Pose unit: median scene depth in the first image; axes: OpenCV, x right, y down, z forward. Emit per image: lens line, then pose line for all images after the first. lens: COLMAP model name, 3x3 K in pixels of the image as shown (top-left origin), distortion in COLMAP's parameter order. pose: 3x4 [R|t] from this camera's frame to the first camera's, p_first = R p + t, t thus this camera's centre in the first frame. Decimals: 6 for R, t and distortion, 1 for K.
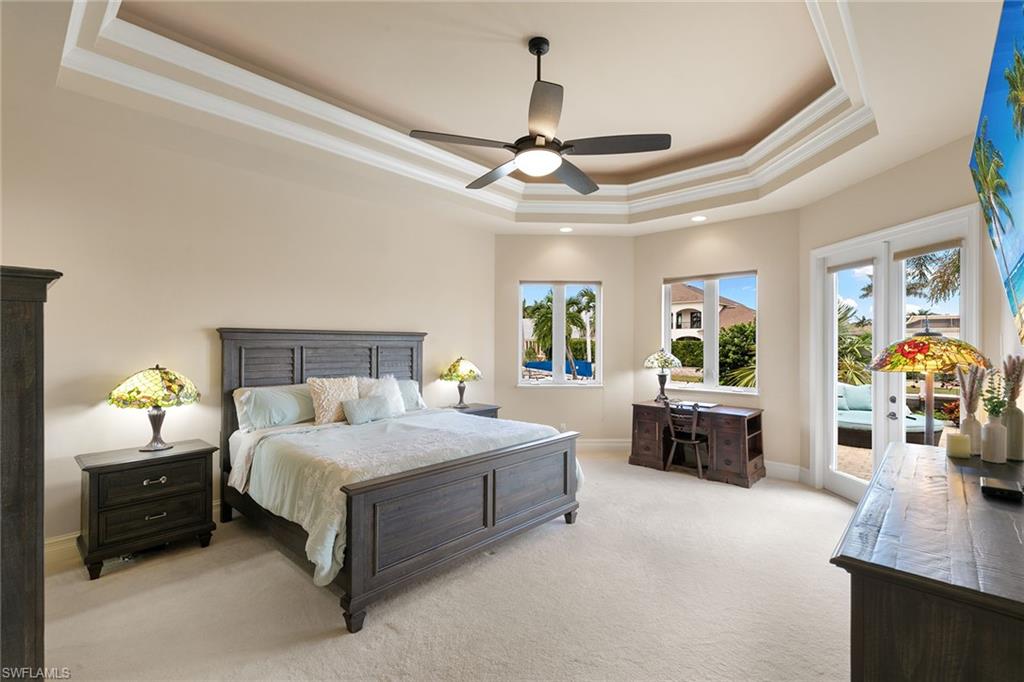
lens RADIAL K [[458.2, 0, 510.1], [0, 458.2, 342.8], [0, 0, 1]] dist [0.010675, -0.001031]
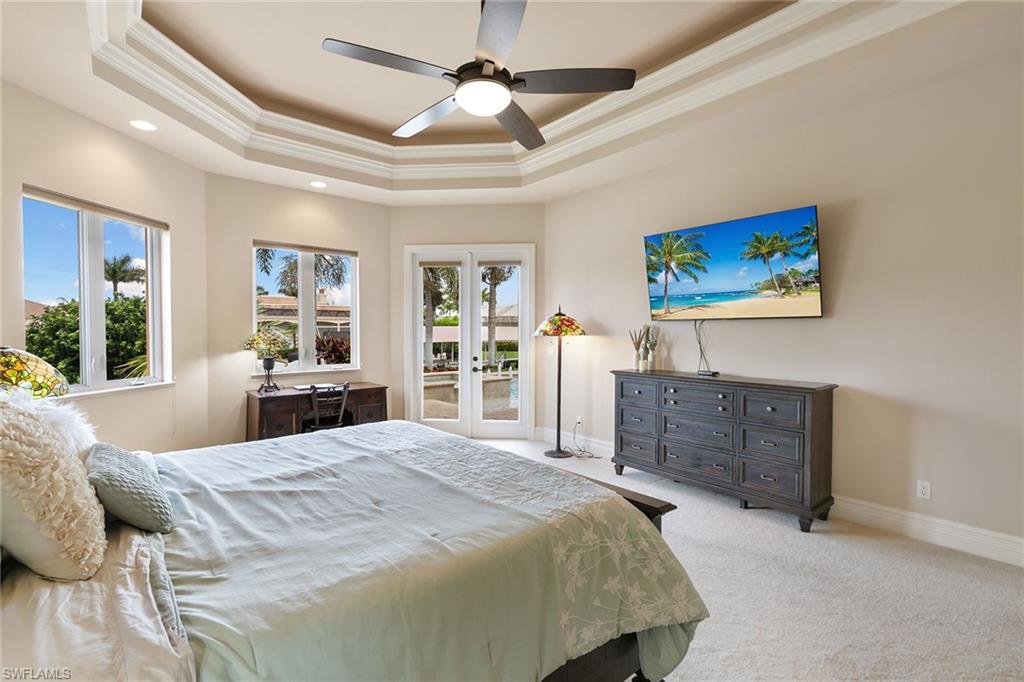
lens RADIAL K [[458.2, 0, 509.4], [0, 458.2, 340.7], [0, 0, 1]] dist [0.010675, -0.001031]
pose [[0.129735, -0.023362, 0.991273, -0.487370], [-0.000718, 0.999720, 0.023655, 0.021813], [-0.991548, -0.003781, 0.129682, 0.530820]]
